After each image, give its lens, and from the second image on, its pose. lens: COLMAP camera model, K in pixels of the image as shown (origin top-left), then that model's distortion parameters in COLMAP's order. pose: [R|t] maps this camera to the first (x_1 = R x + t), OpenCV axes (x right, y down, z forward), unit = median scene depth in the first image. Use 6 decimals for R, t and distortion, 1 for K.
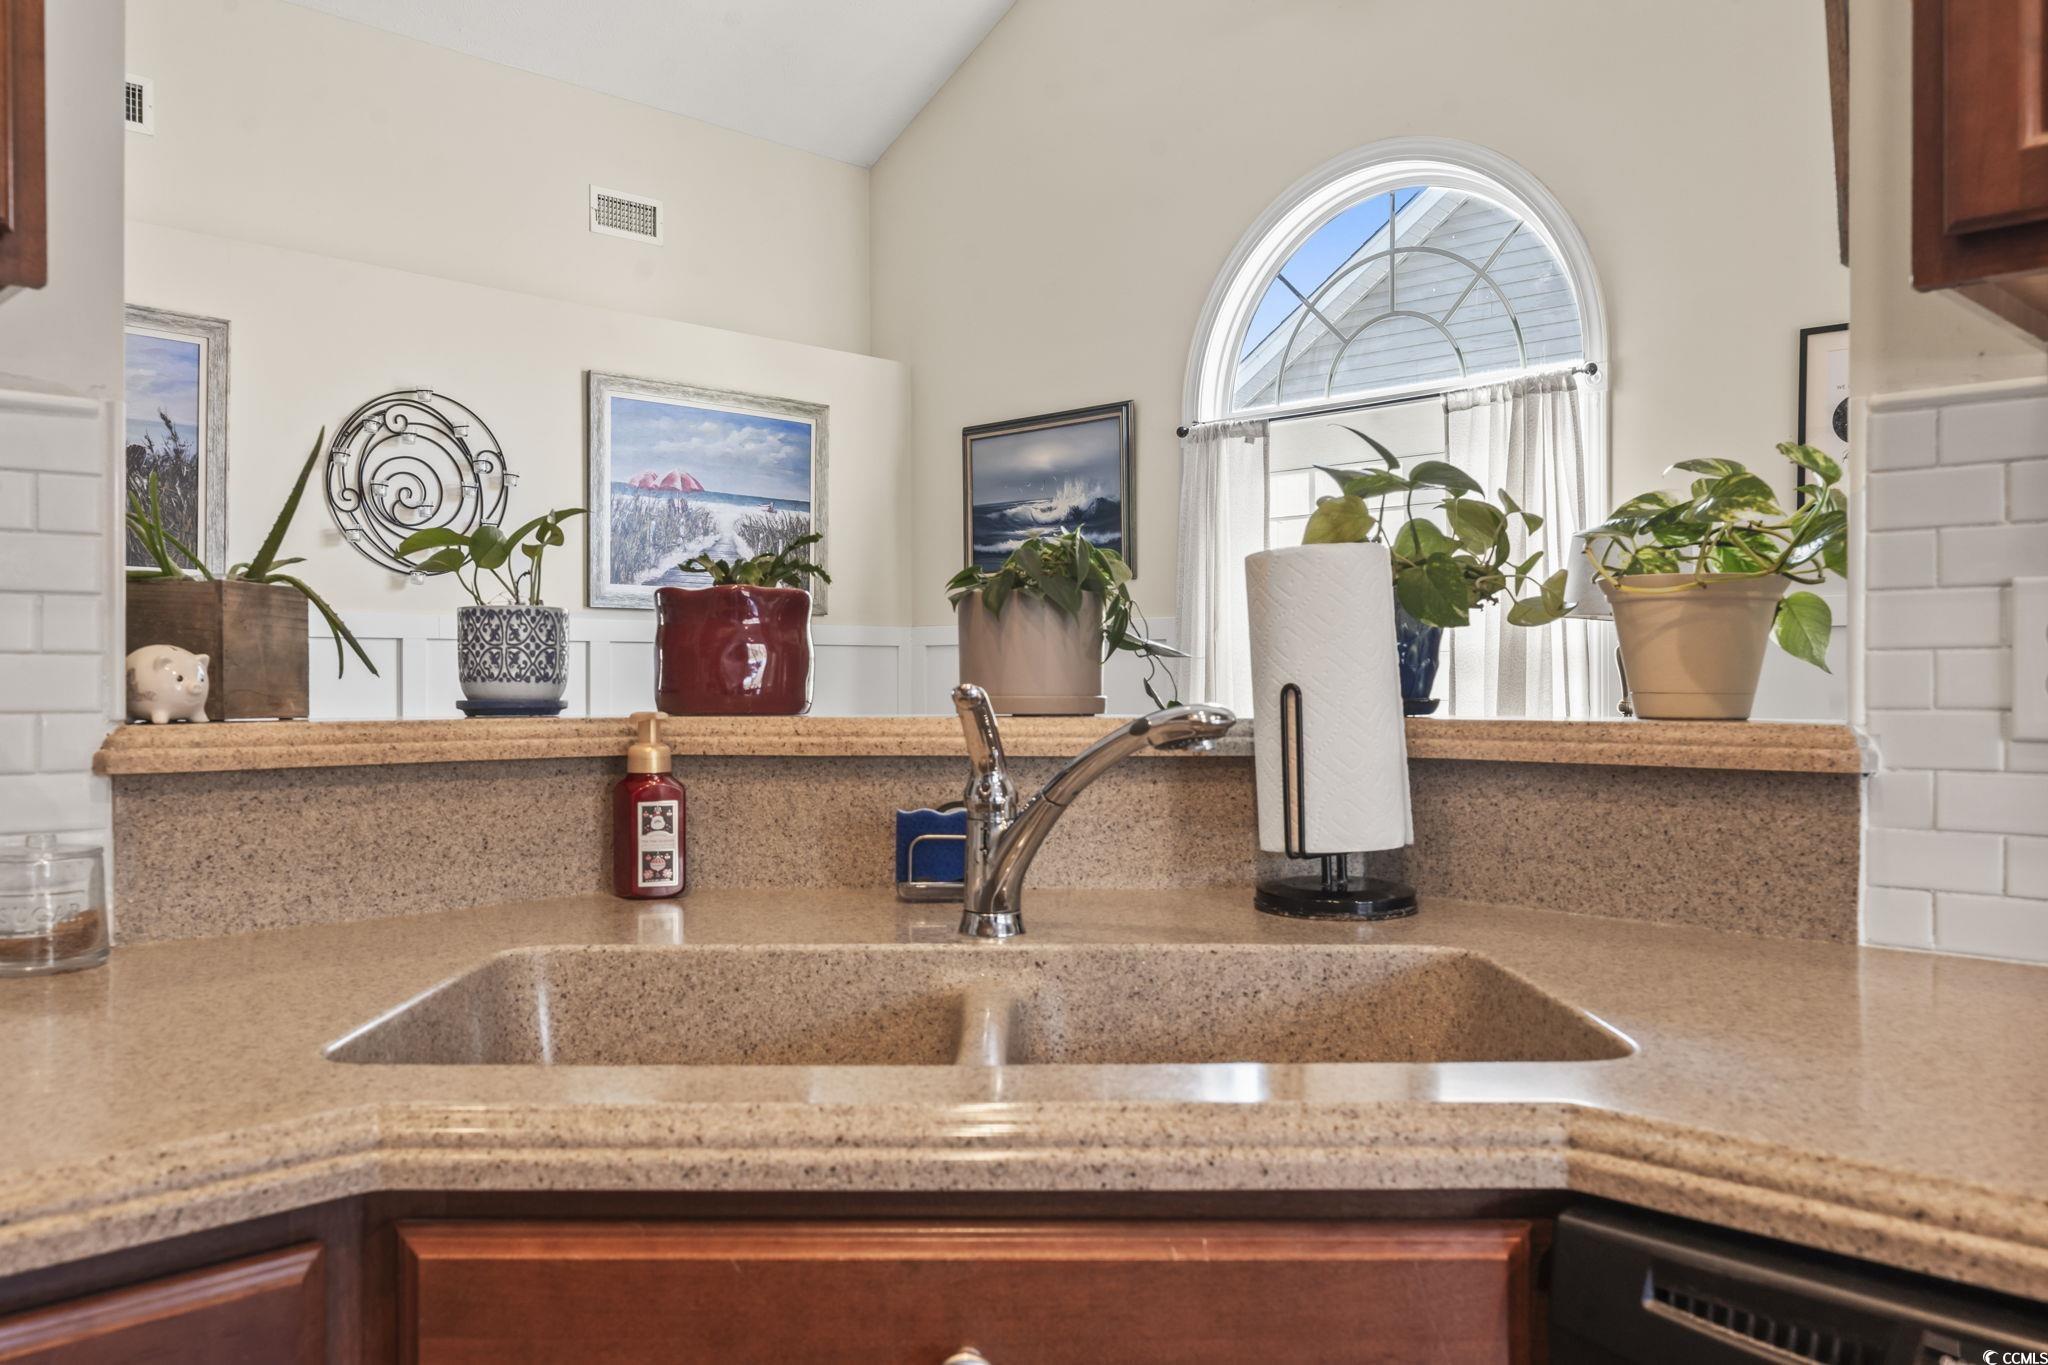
lens RADIAL K [[1620.2, 0, 1008.3], [0, 1620.2, 680.4], [0, 0, 1]] dist [0.005404, 0.008499]
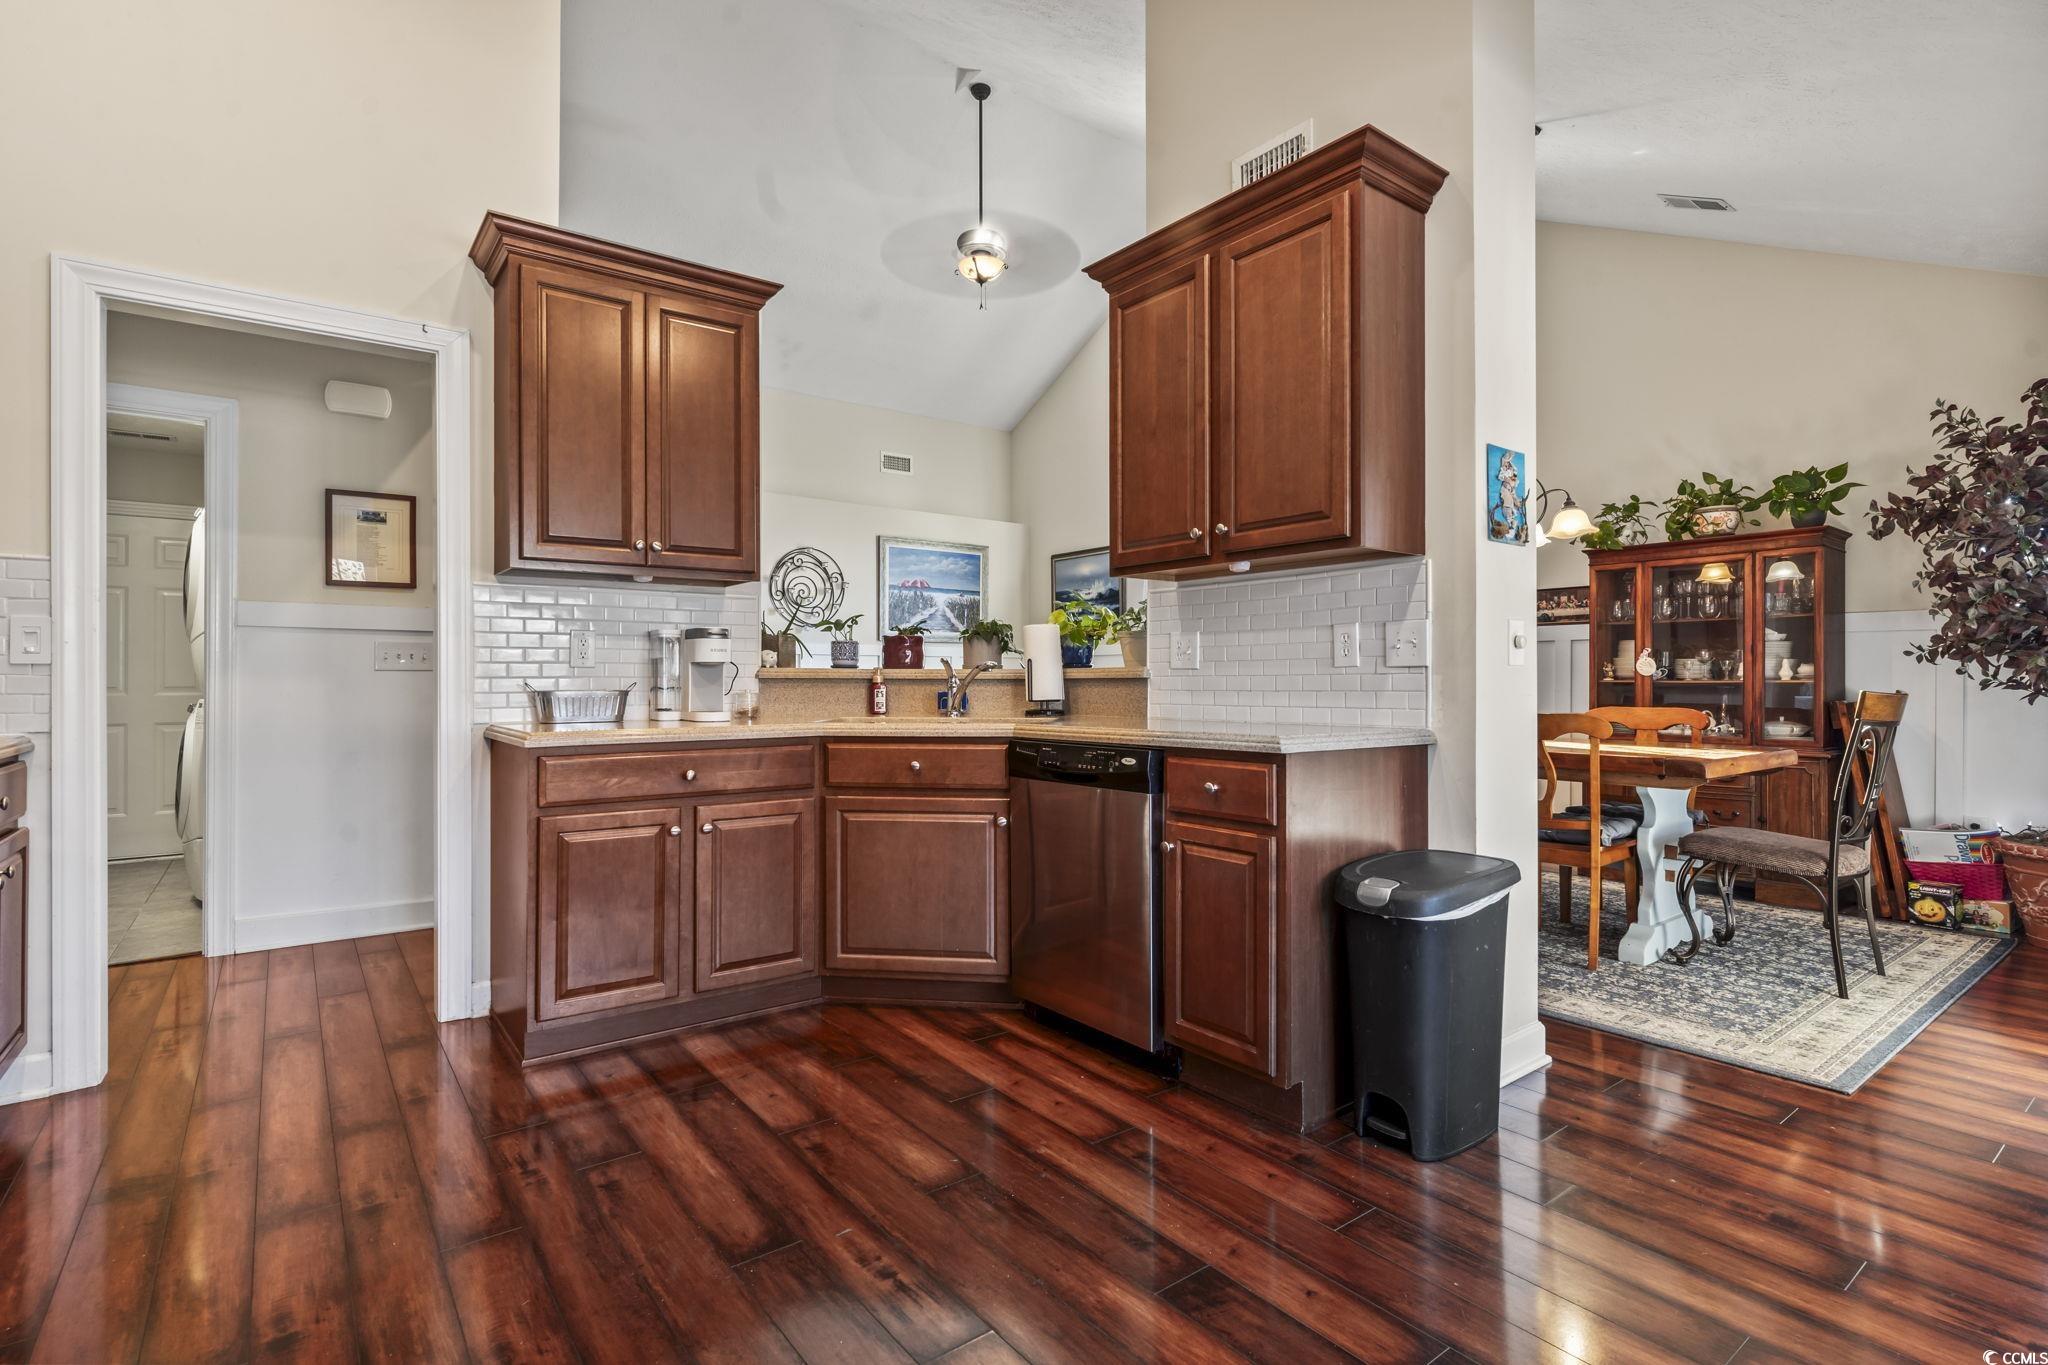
lens RADIAL K [[983.9, 0, 1015.8], [0, 983.9, 674.0], [0, 0, 1]] dist [-0.004096, 0.002337]
pose [[0.991934, -0.002191, -0.126736, 0.106955], [0.000932, 0.999950, -0.009994, 0.015555], [0.126751, 0.009796, 0.991886, -0.344287]]
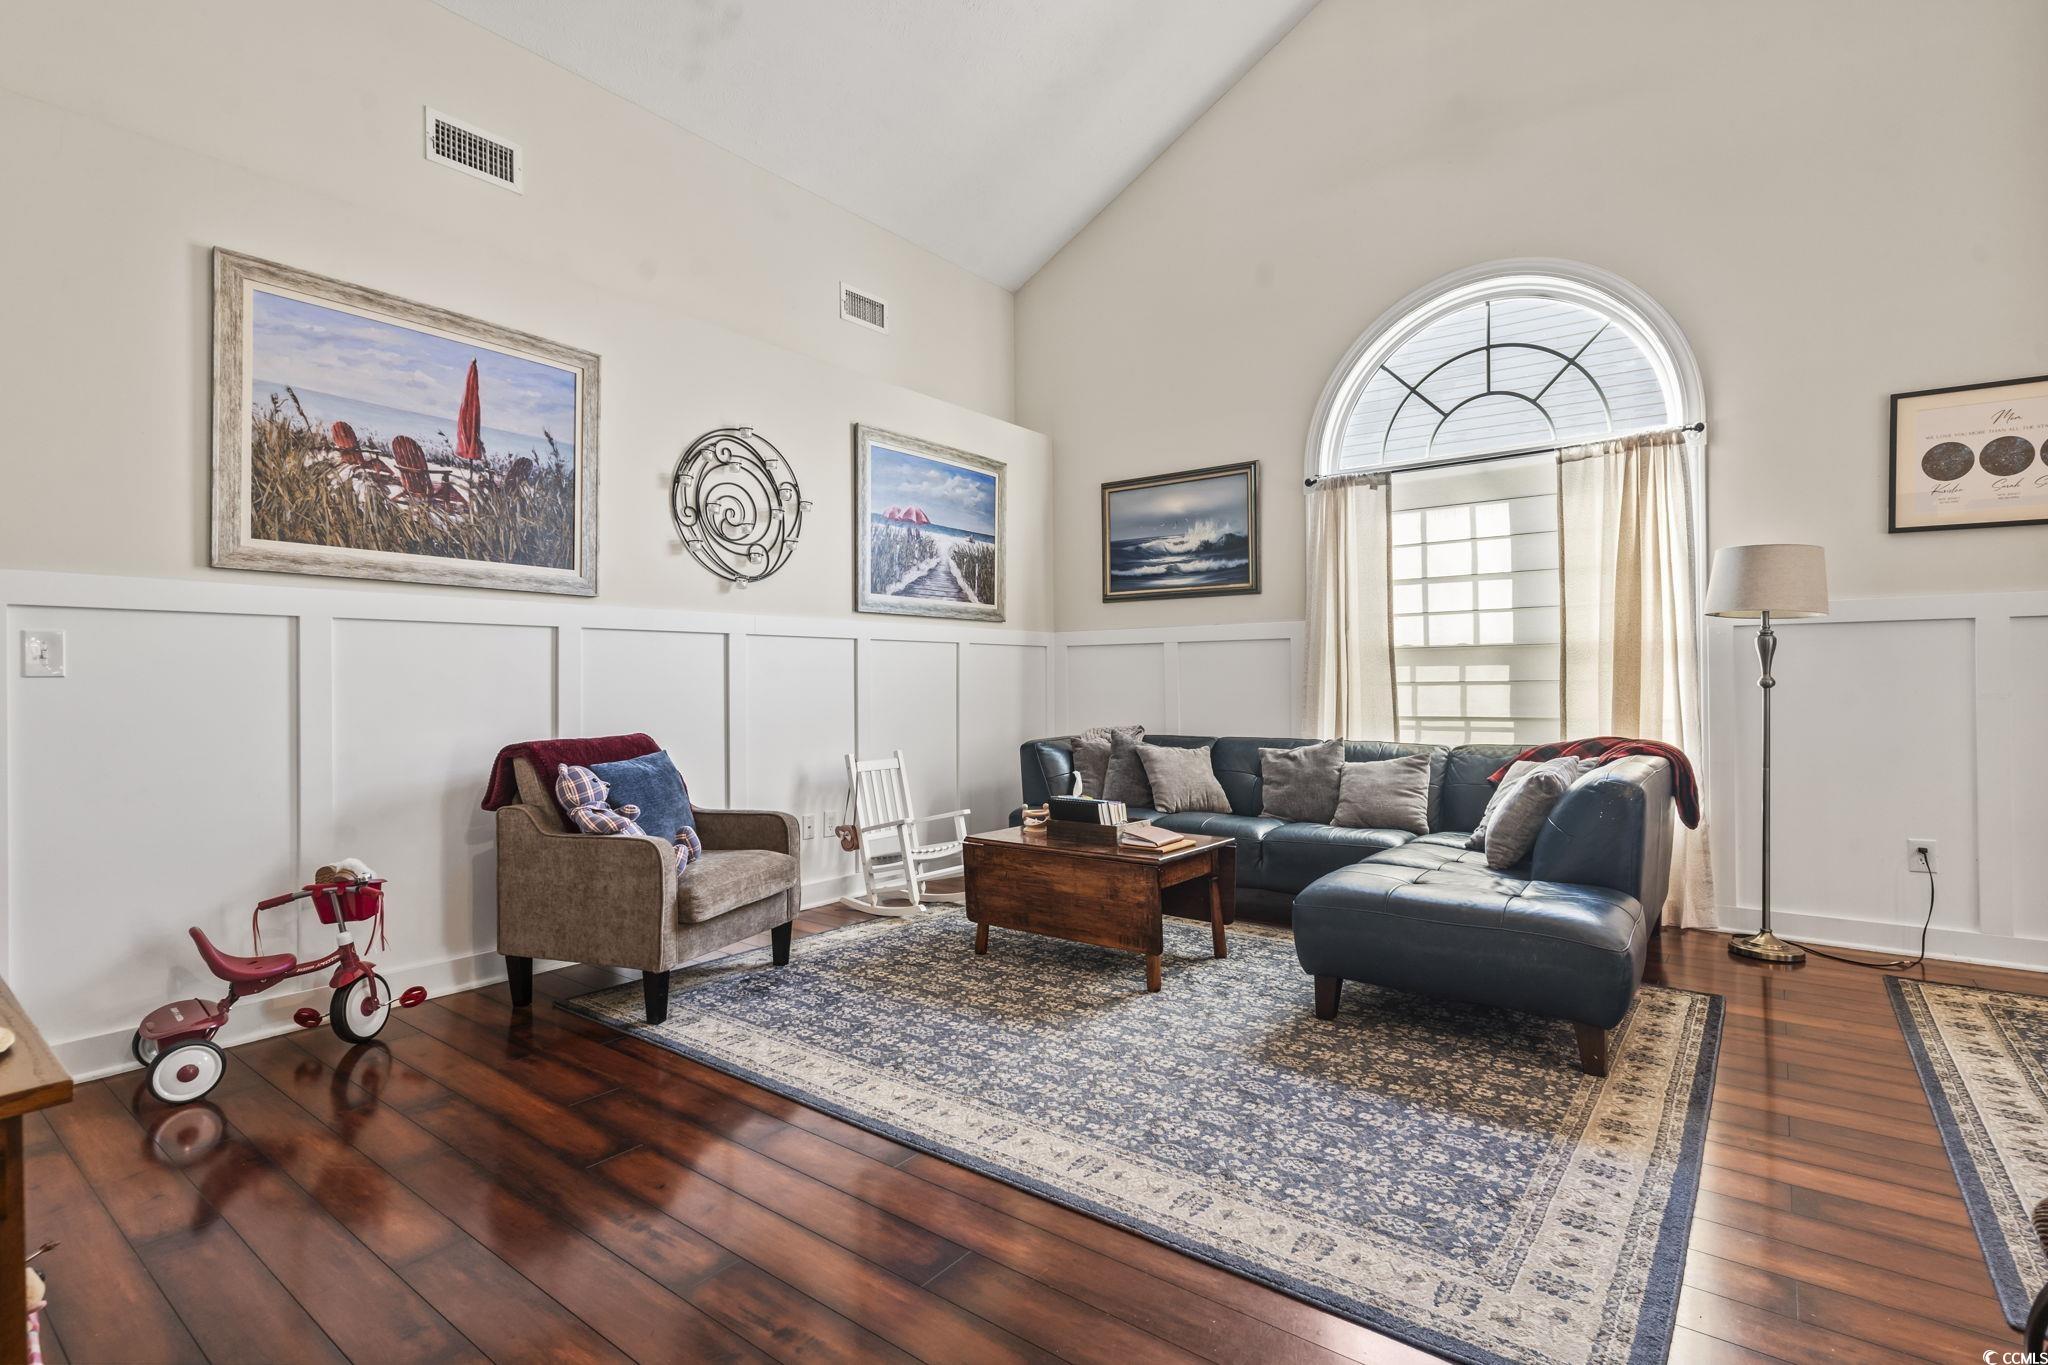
lens RADIAL K [[983.9, 0, 1013.8], [0, 983.9, 677.1], [0, 0, 1]] dist [-0.004096, 0.002337]
pose [[0.990248, -0.004066, 0.139259, -0.258282], [0.004920, 0.999971, -0.005787, 0.011129], [-0.139232, 0.006416, 0.990239, 0.242840]]
